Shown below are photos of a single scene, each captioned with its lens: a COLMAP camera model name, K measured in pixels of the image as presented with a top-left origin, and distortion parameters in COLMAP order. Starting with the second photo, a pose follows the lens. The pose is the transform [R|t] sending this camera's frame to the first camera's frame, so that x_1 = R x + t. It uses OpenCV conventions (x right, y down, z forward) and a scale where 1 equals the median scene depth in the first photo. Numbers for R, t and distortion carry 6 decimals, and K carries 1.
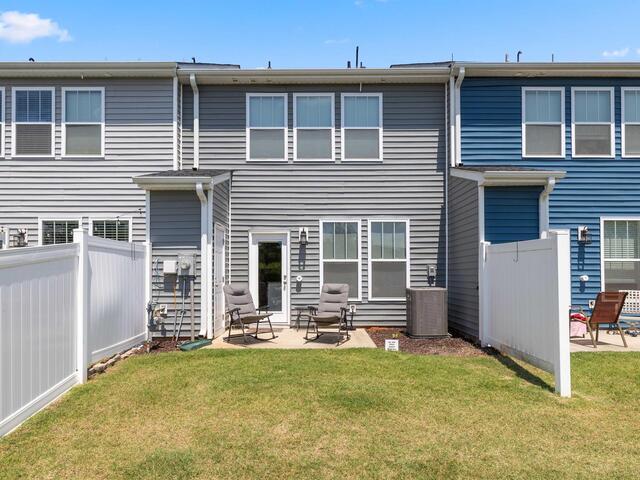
lens RADIAL K [[611.1, 0, 319.0], [0, 611.1, 241.3], [0, 0, 1]] dist [0.002135, 0.000000]
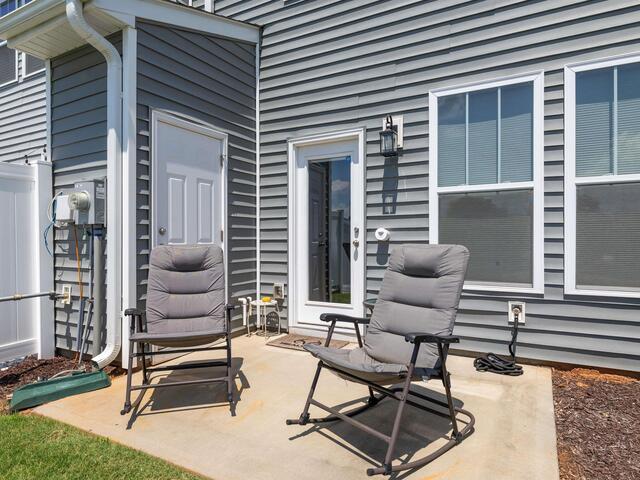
lens RADIAL K [[412.6, 0, 321.6], [0, 412.6, 242.3], [0, 0, 1]] dist [0.012883, -0.001482]
pose [[0.866142, 0.000209, -0.499798, 0.078395], [0.025077, 0.998722, 0.043876, 0.052396], [0.499169, -0.050536, 0.865030, 0.716704]]
